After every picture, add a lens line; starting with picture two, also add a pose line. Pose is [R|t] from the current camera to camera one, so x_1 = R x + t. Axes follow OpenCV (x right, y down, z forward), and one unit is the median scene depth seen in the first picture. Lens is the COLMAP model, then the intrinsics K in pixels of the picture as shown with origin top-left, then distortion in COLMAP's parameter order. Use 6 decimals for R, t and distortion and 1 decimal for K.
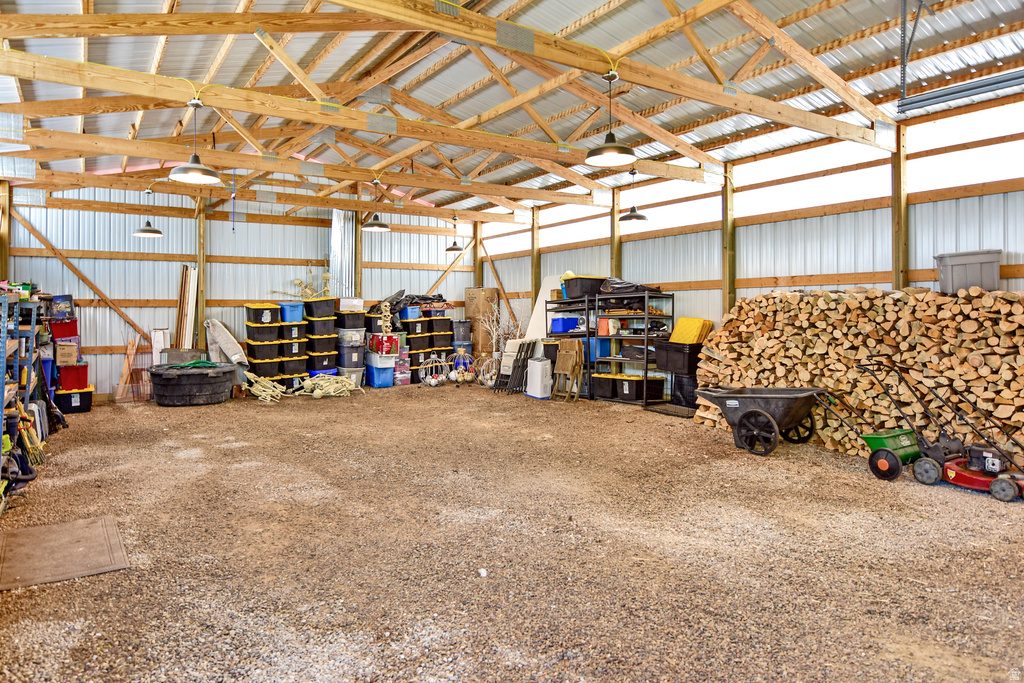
lens RADIAL K [[618.1, 0, 519.3], [0, 618.1, 319.8], [0, 0, 1]] dist [-0.004271, -0.018711]
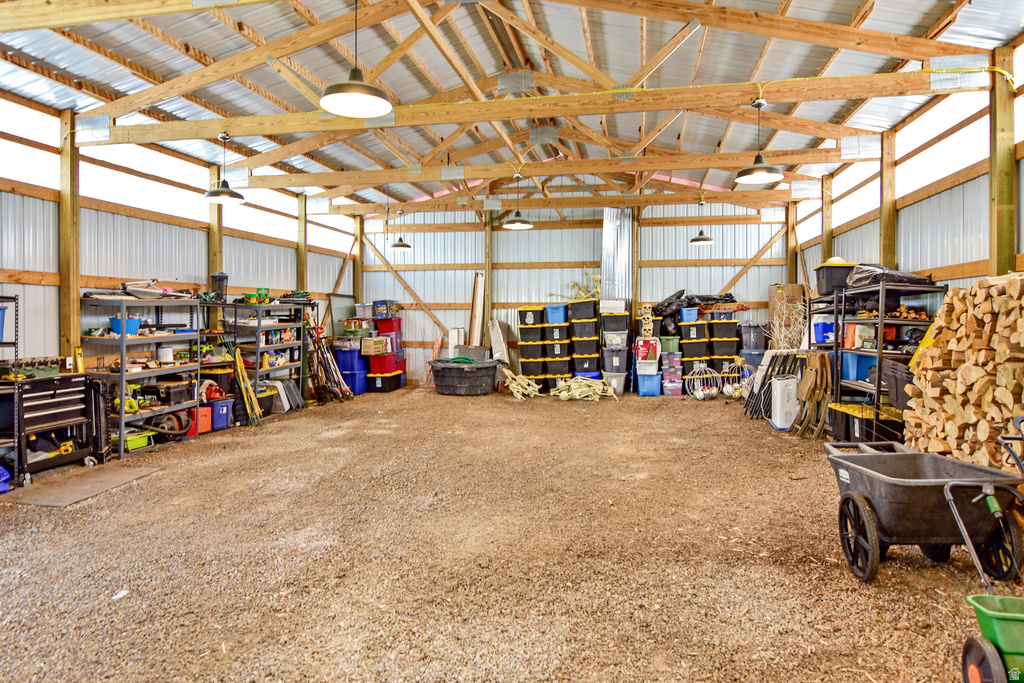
lens RADIAL K [[618.1, 0, 519.3], [0, 618.1, 319.8], [0, 0, 1]] dist [-0.004271, -0.018711]
pose [[0.727231, 0.008231, -0.686344, 0.293379], [-0.011001, 0.999939, 0.000336, -0.002455], [0.686305, 0.007306, 0.727277, 0.215830]]
